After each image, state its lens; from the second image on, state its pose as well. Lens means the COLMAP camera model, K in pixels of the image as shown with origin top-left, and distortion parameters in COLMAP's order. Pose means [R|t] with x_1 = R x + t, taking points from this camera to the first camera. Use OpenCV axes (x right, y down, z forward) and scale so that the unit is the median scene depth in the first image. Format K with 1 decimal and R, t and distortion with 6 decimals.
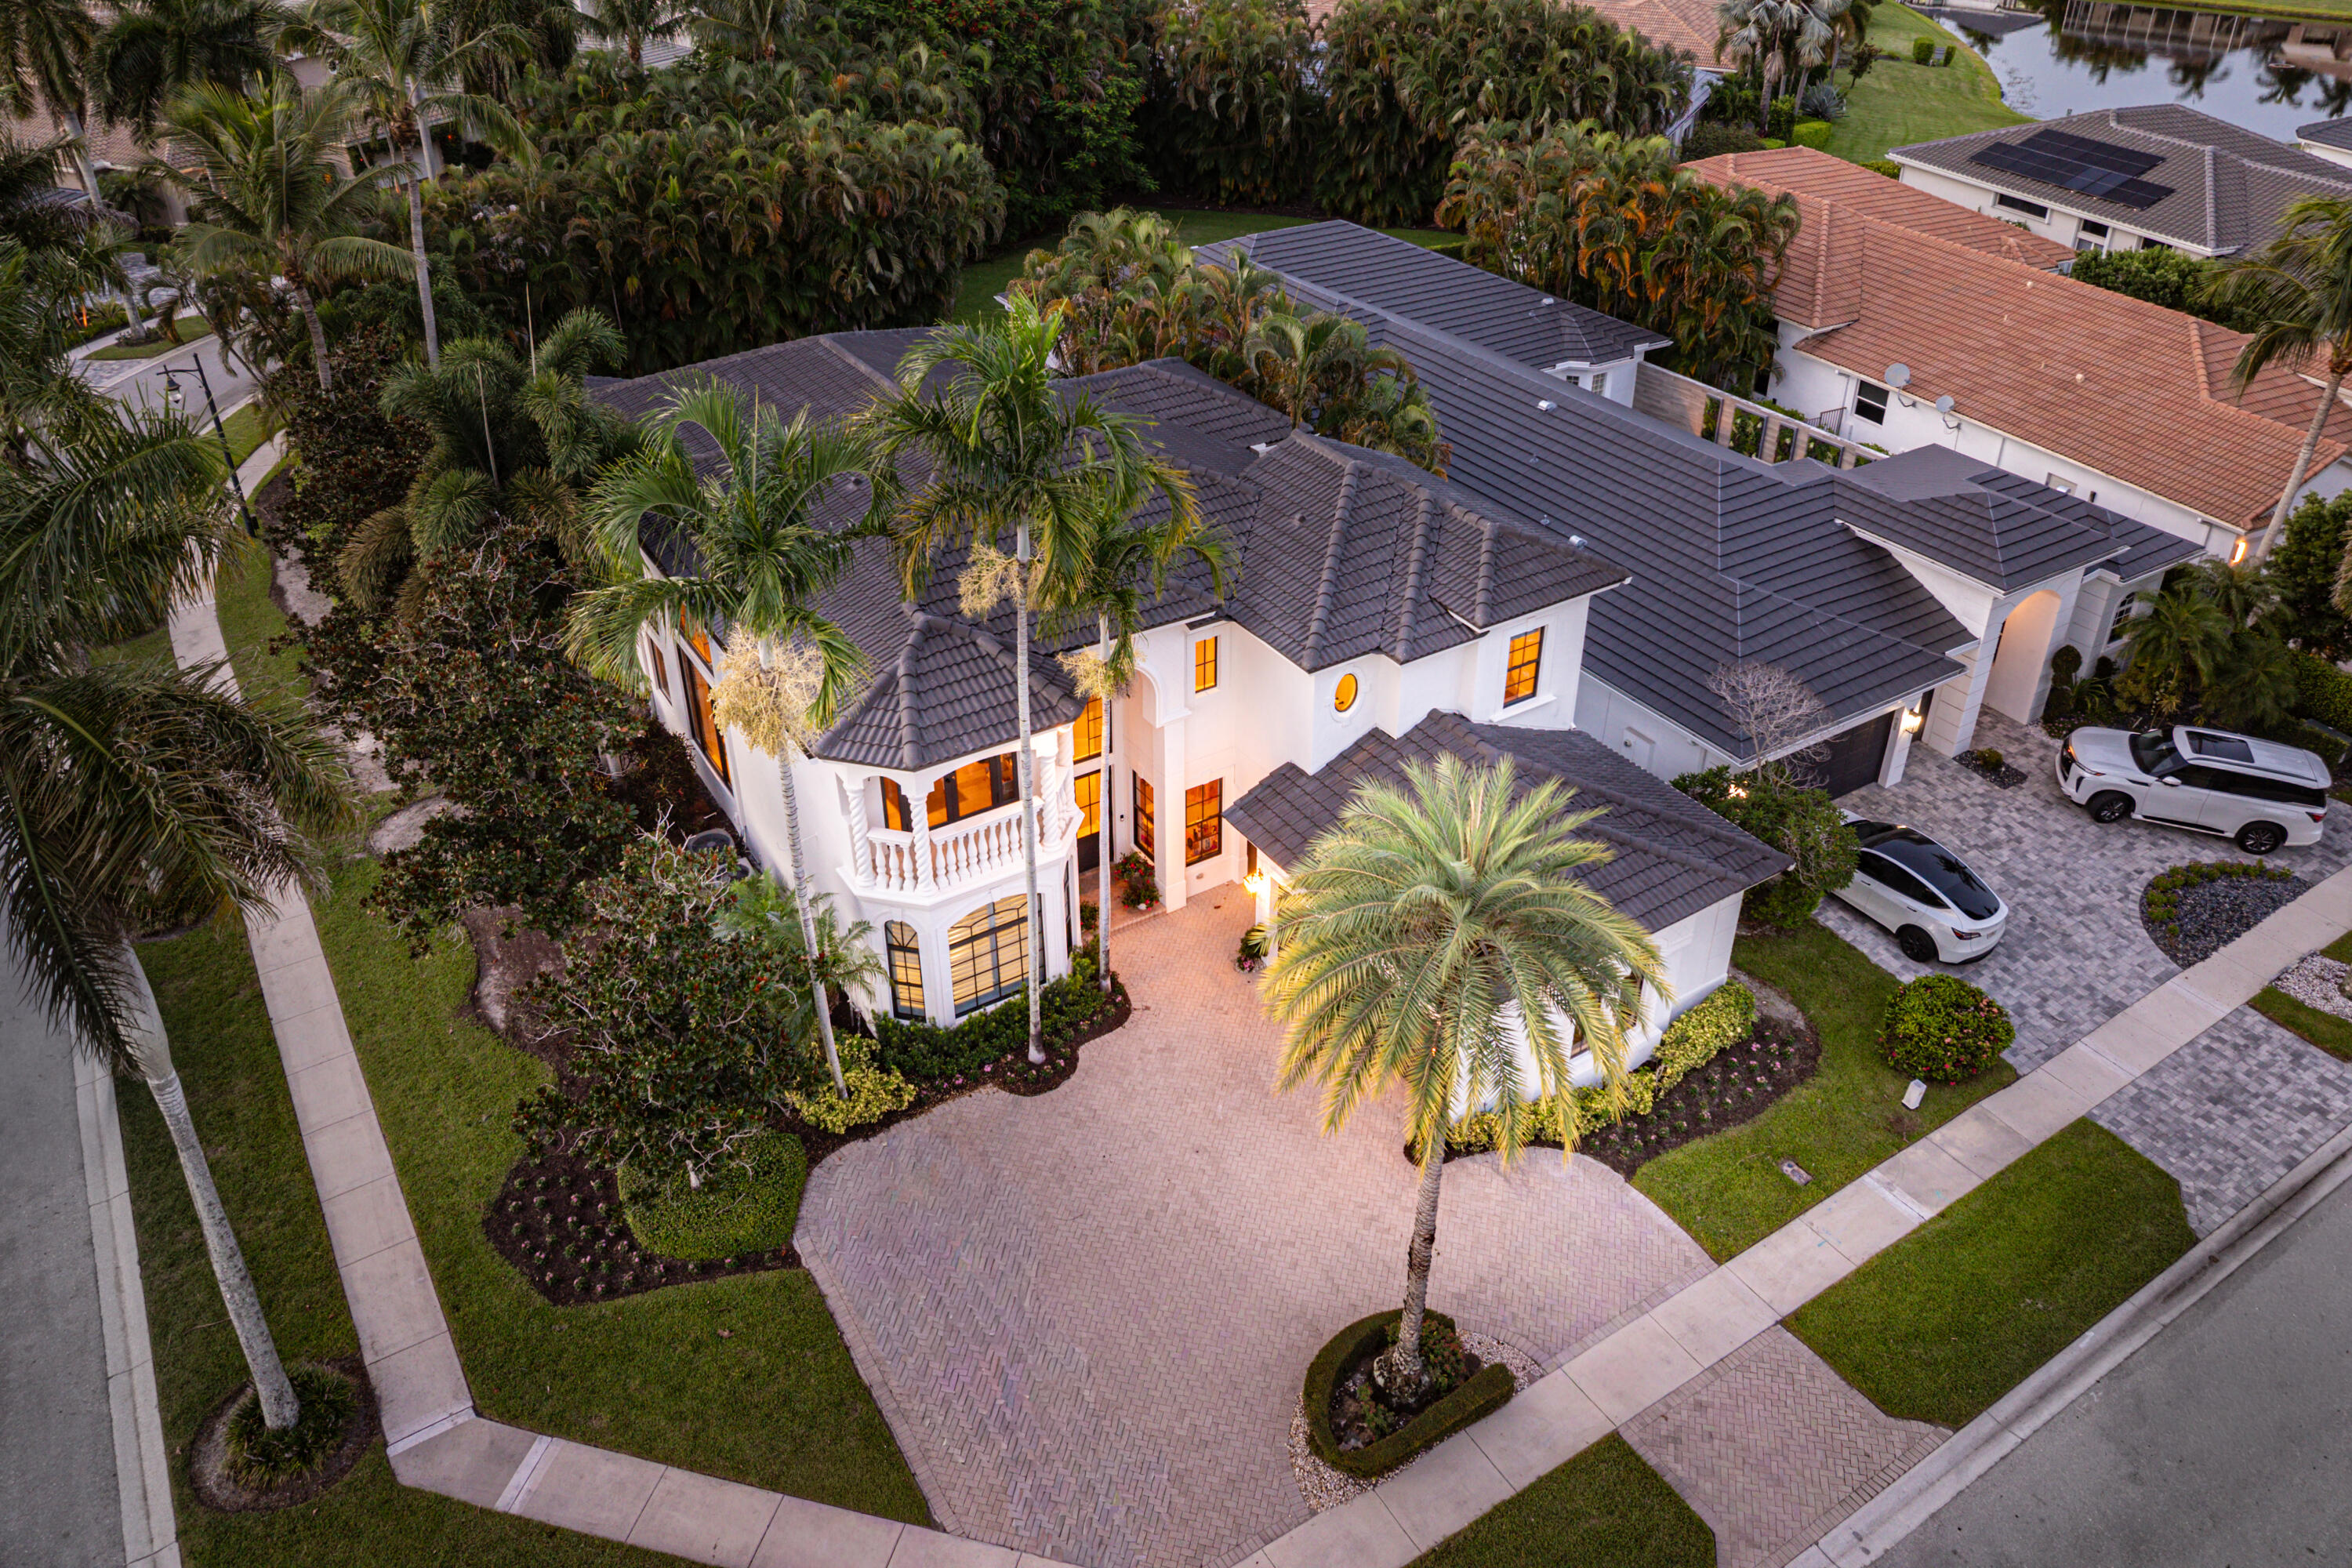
lens RADIAL K [[1652.3, 0, 1181.0], [0, 1652.3, 655.8], [0, 0, 1]] dist [-0.010132, -0.046131]
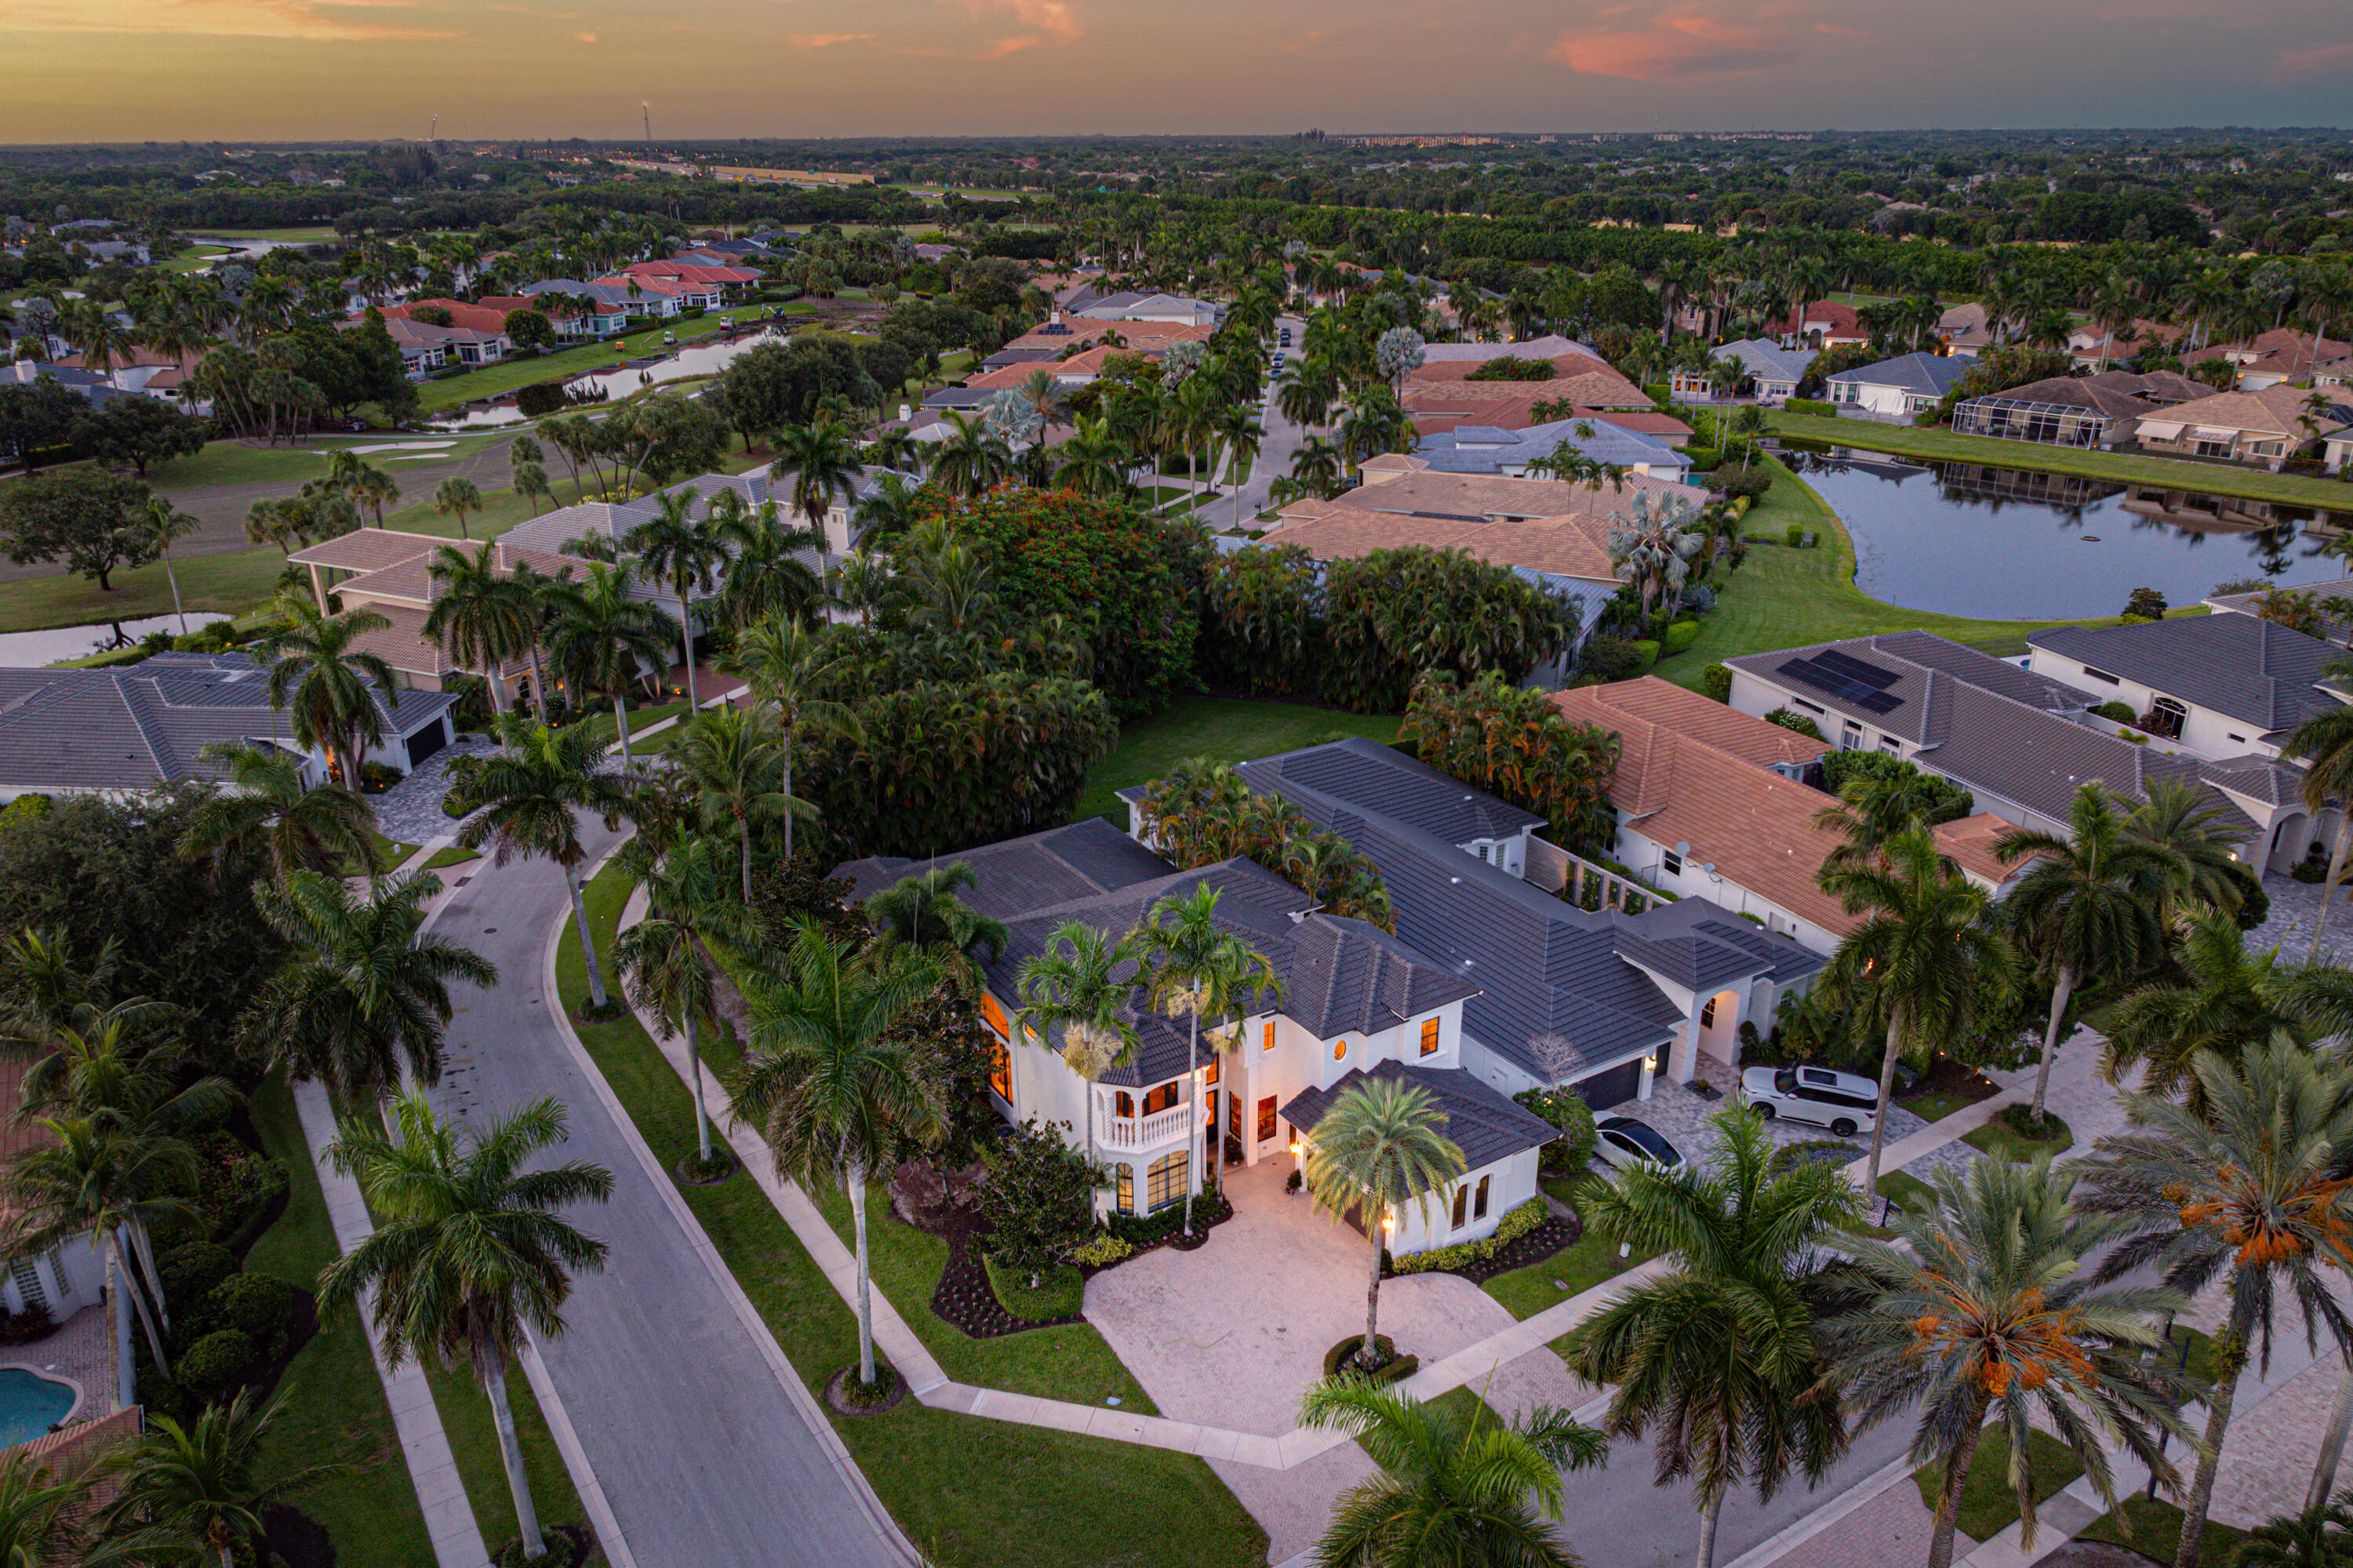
lens RADIAL K [[1644.7, 0, 1175.9], [0, 1644.7, 815.4], [0, 0, 1]] dist [-0.019420, 0.001409]
pose [[0.999965, -0.004289, -0.007151, -0.079495], [0.003428, 0.993206, -0.116322, -0.027528], [0.007602, 0.116294, 0.993186, -0.966347]]
